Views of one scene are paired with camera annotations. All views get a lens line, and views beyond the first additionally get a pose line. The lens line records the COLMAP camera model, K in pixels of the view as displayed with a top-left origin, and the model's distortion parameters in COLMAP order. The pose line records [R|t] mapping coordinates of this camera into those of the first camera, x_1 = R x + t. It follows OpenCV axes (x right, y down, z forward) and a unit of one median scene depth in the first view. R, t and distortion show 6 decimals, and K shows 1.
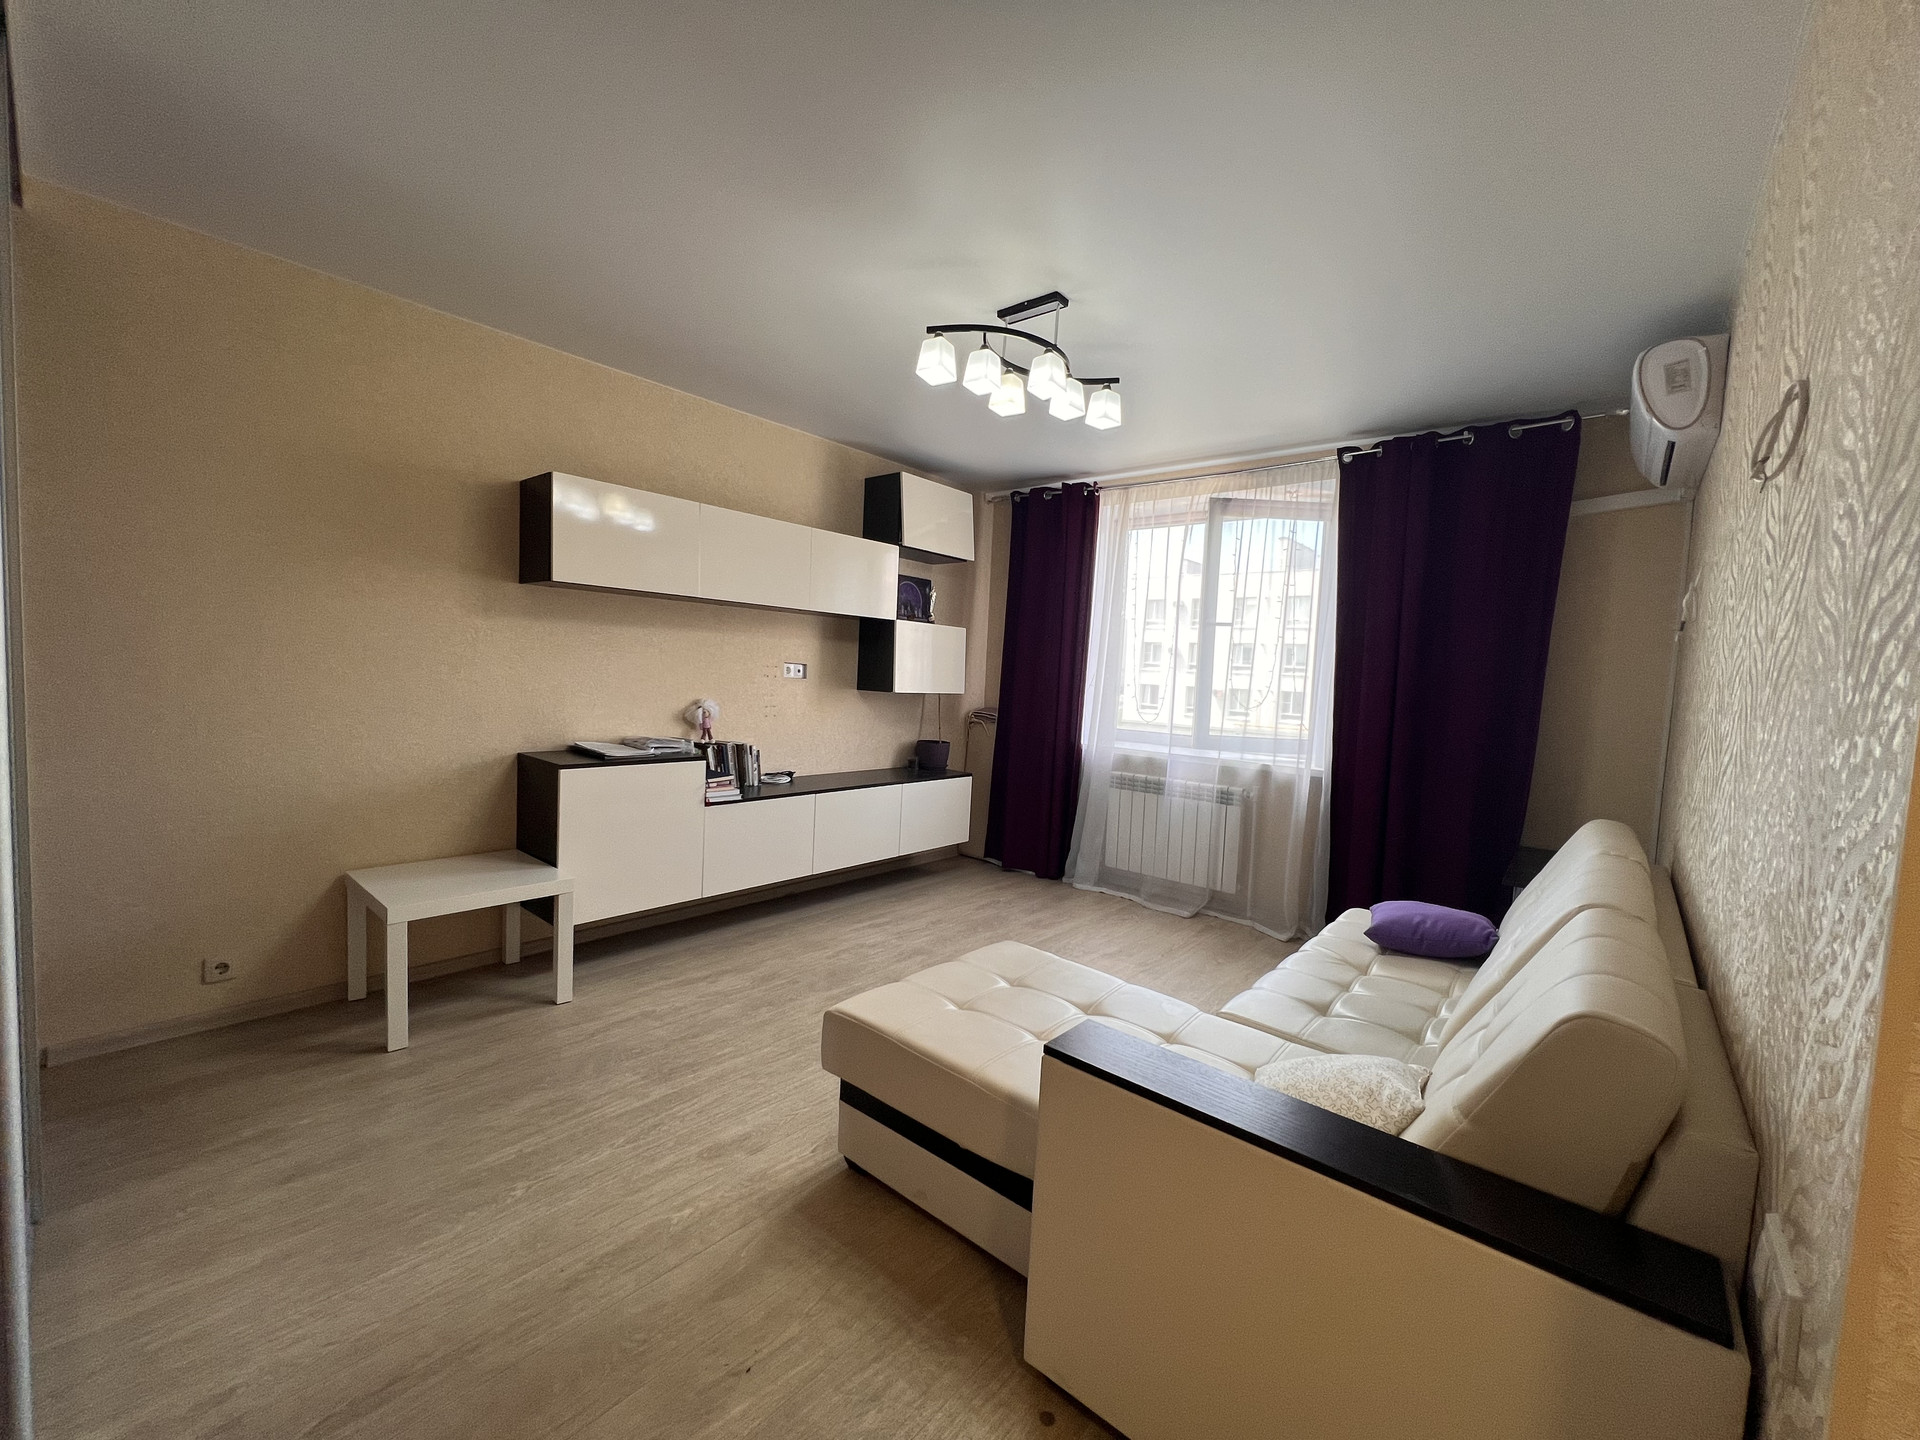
lens RADIAL K [[765.1, 0, 966.5], [0, 765.1, 725.6], [0, 0, 1]] dist [0.000575, 0.000333]
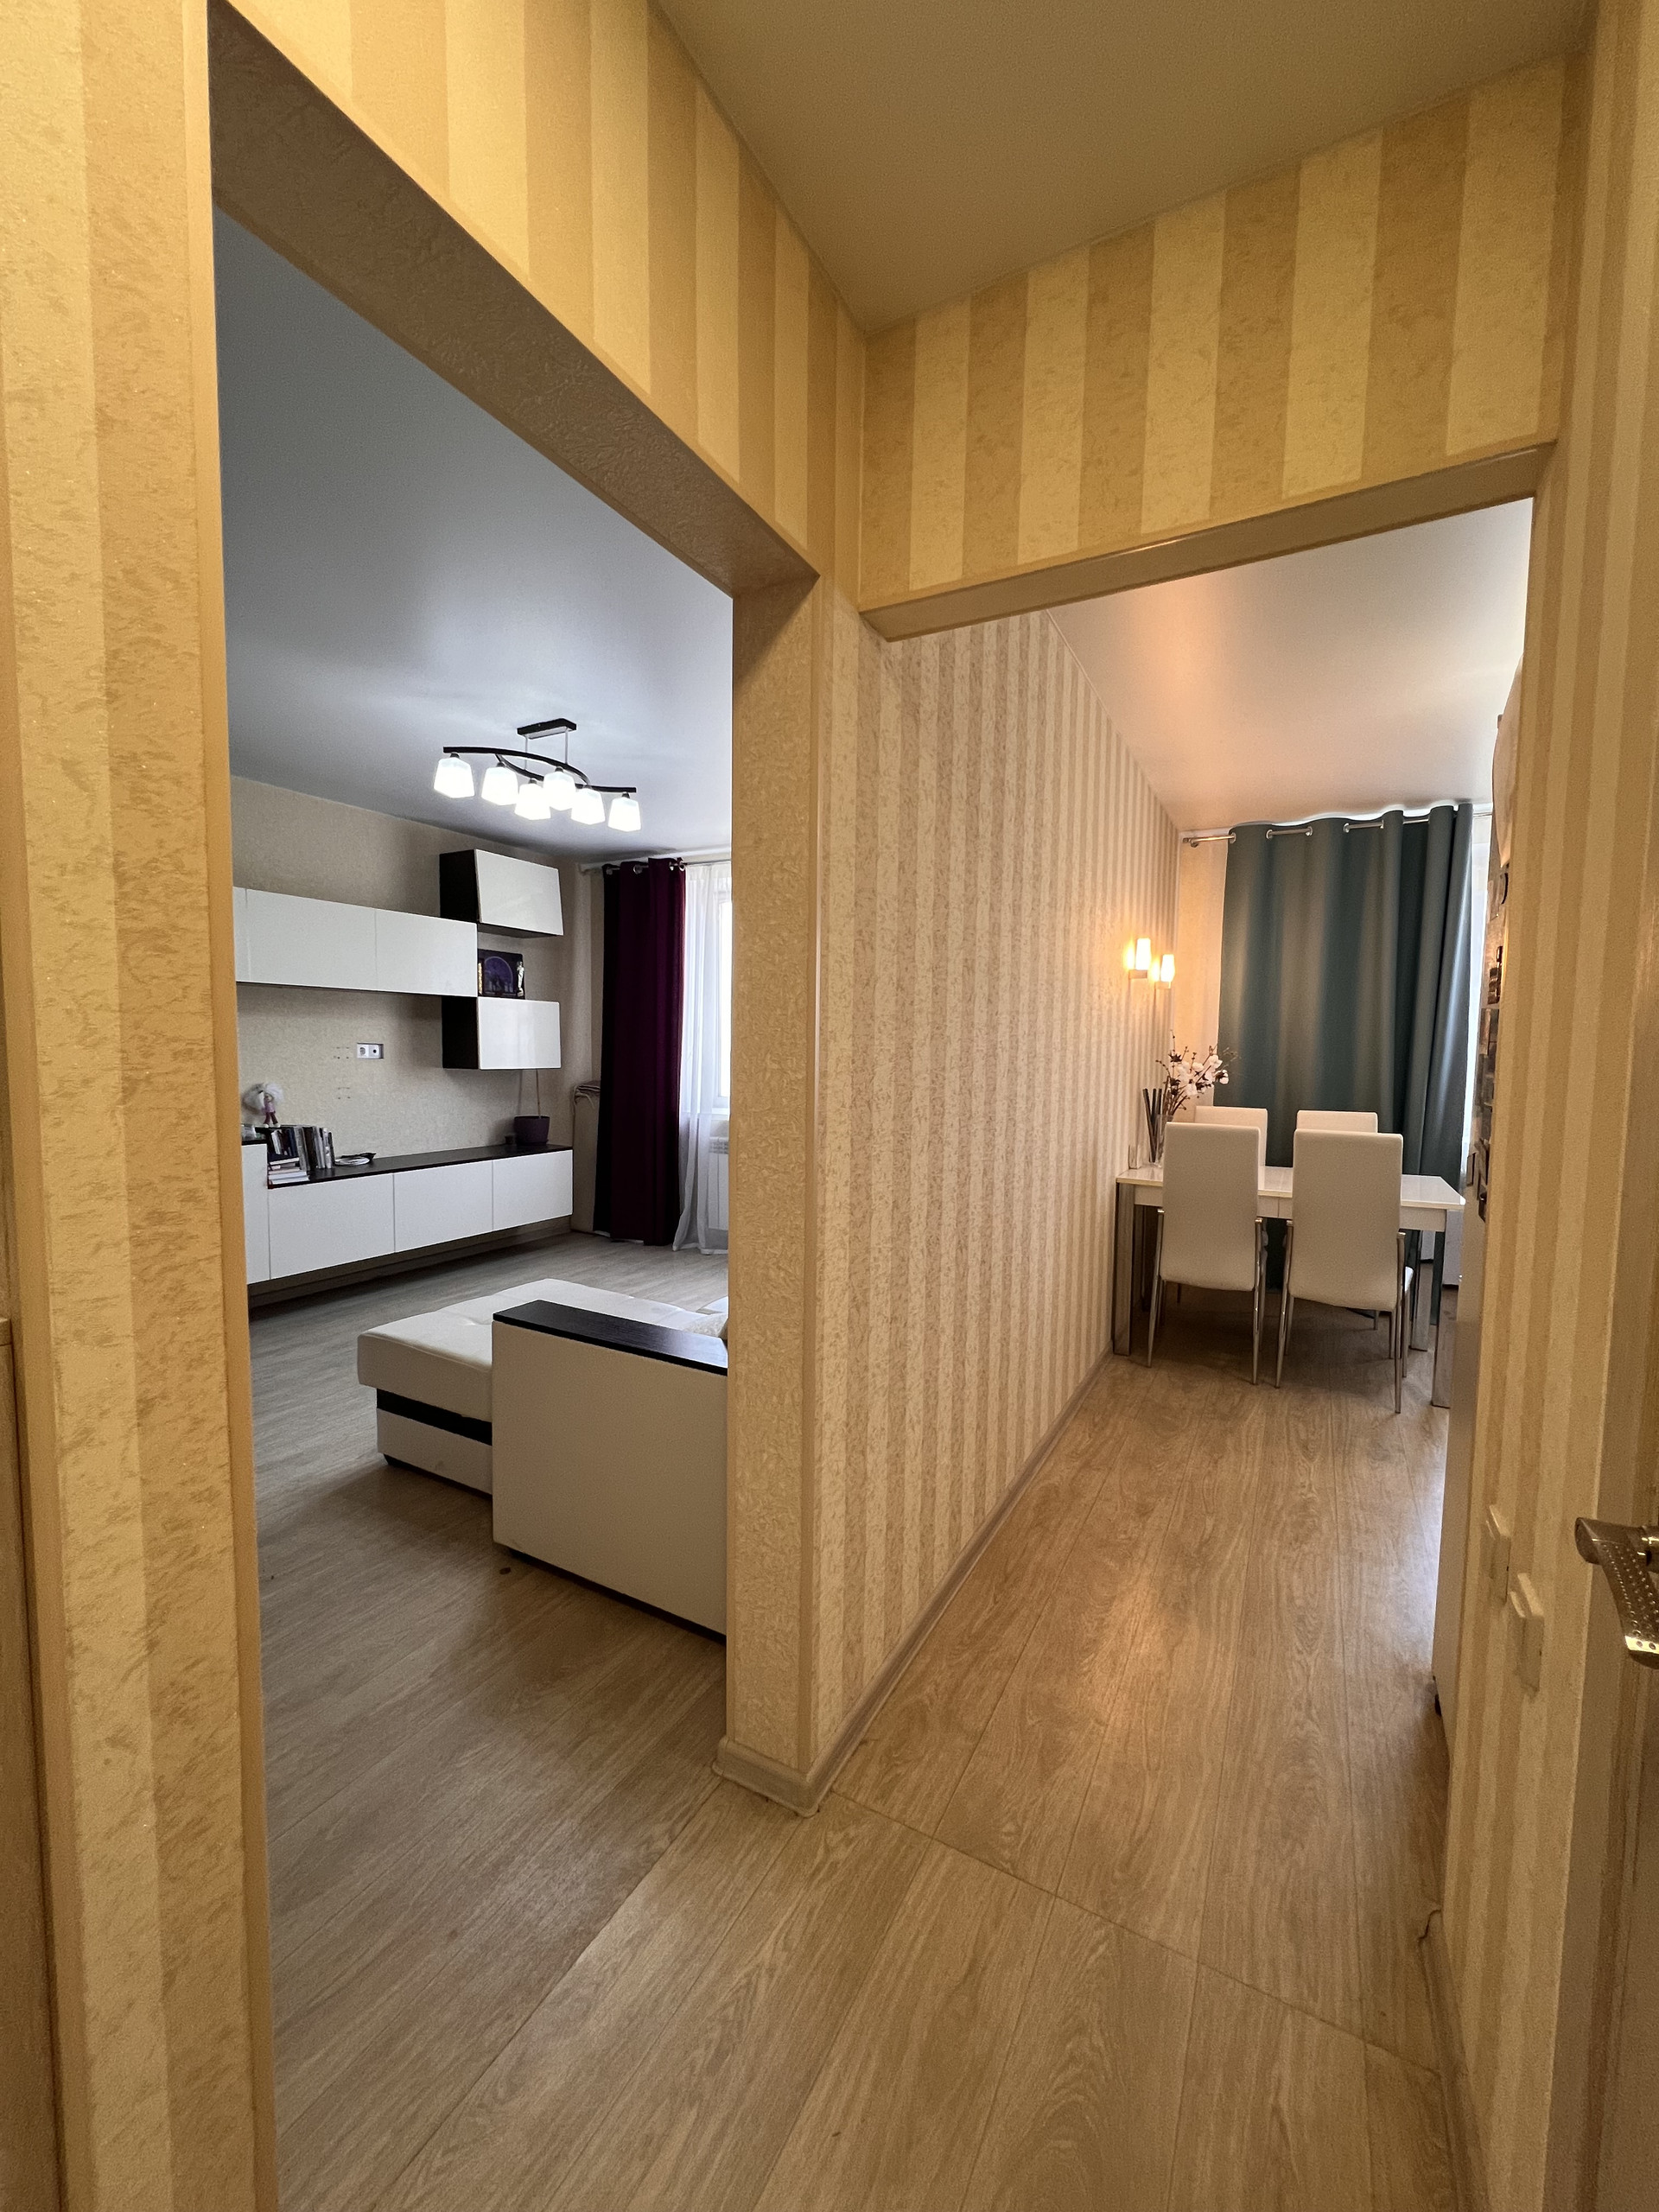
lens RADIAL K [[887.8, 0, 826.0], [0, 887.8, 1111.6], [0, 0, 1]] dist [0.014036, 0.000156]
pose [[0.981622, -0.047810, 0.184750, 0.148922], [0.045697, 0.998832, 0.015683, 0.016376], [-0.185284, -0.006952, 0.982660, -0.260818]]
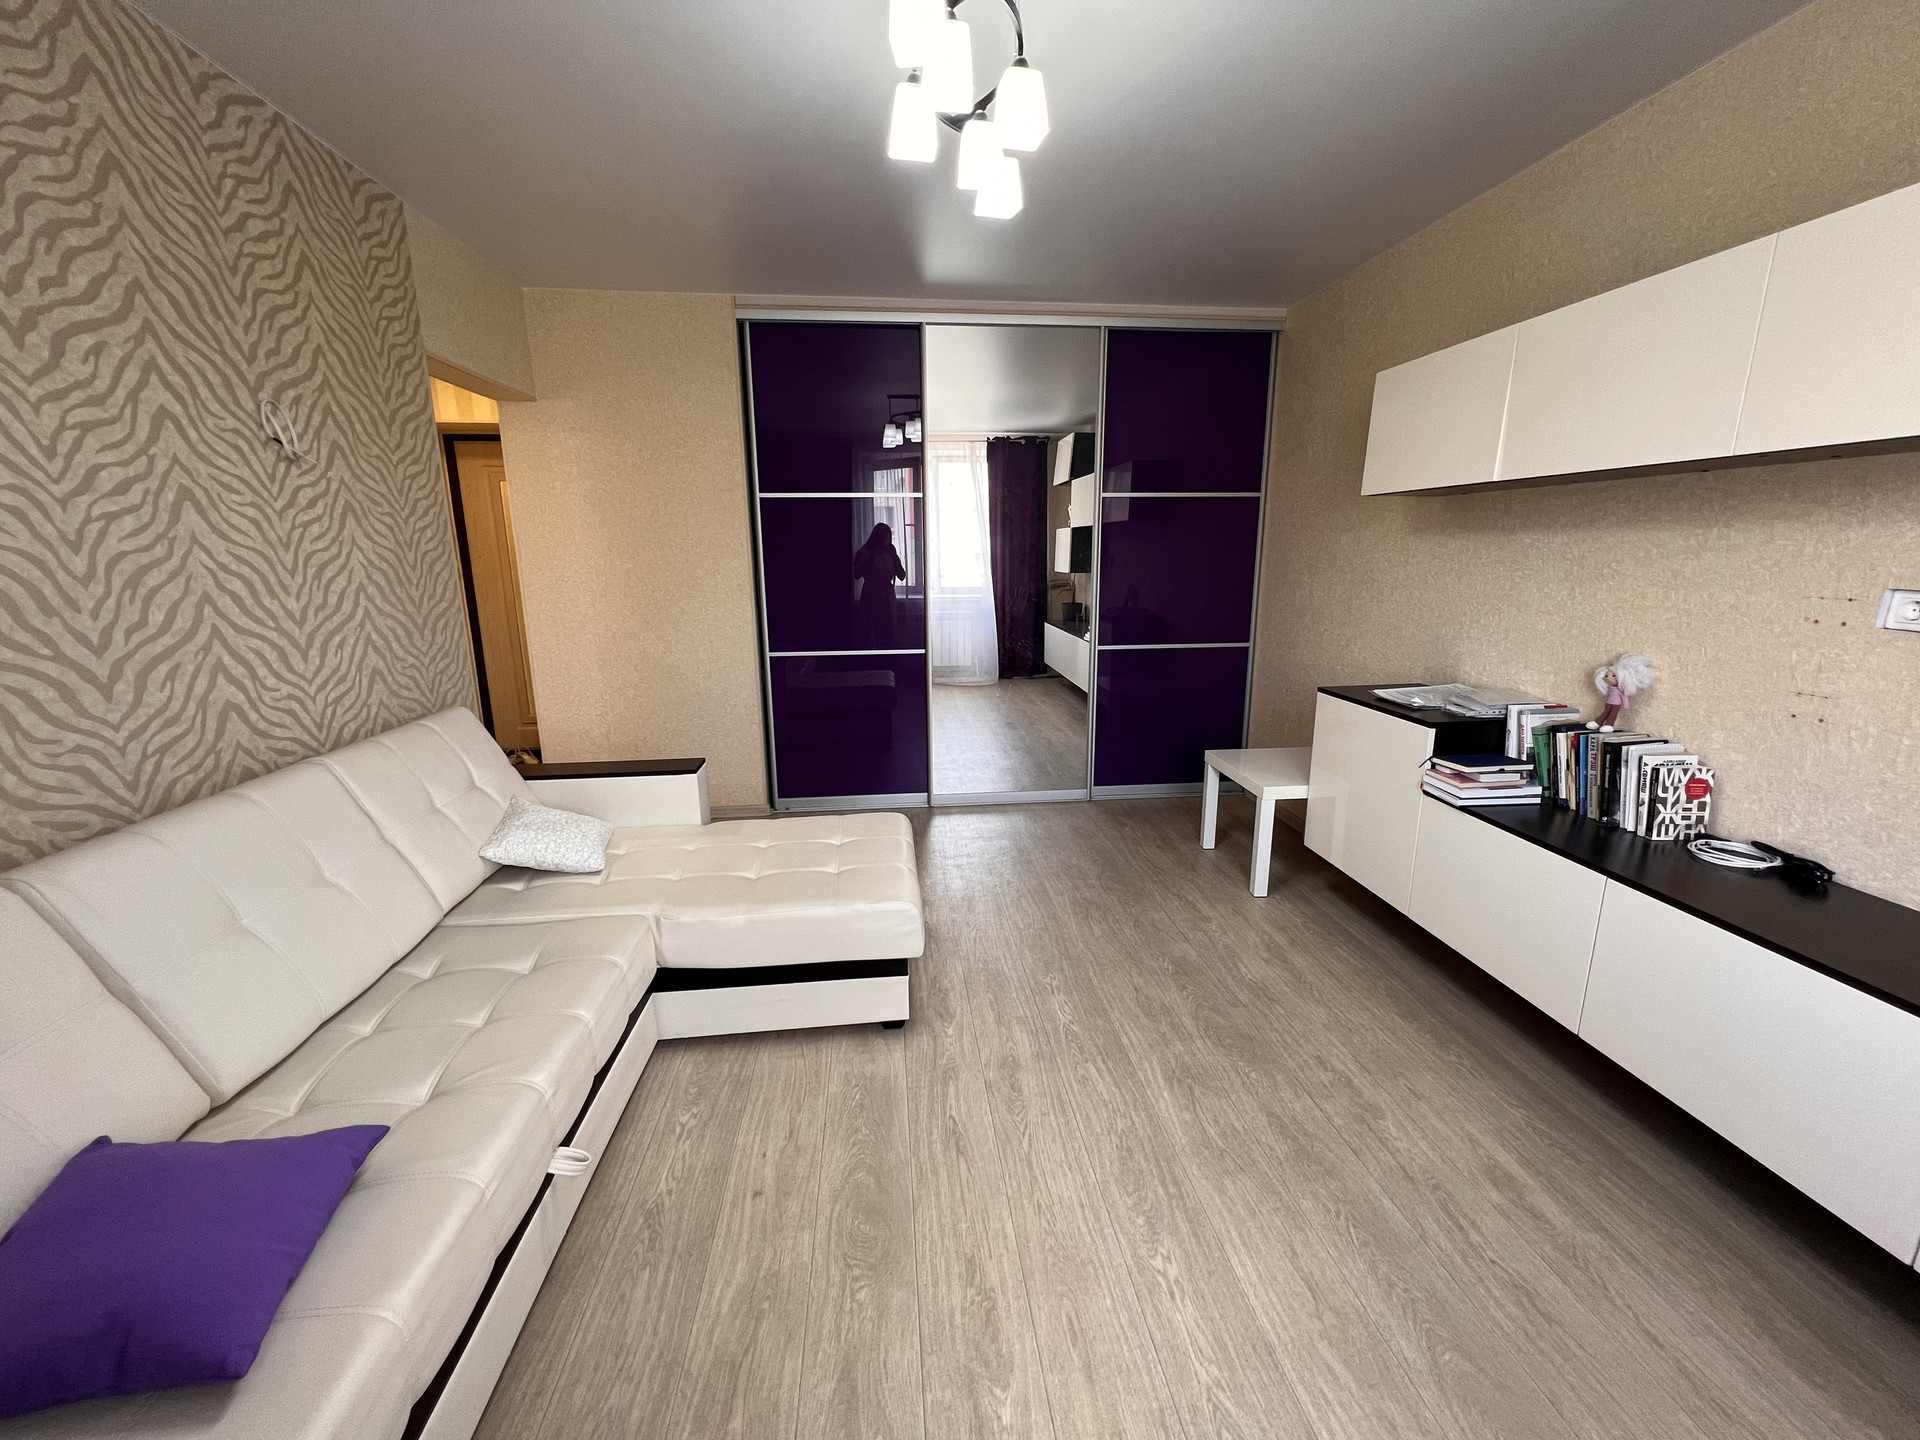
lens RADIAL K [[765.1, 0, 958.0], [0, 765.1, 719.6], [0, 0, 1]] dist [0.000575, 0.000333]
pose [[-0.689789, 0.111037, -0.715445, 0.385470], [-0.083242, 0.969454, 0.230715, -0.073282], [0.719209, 0.218700, -0.659476, 1.003596]]
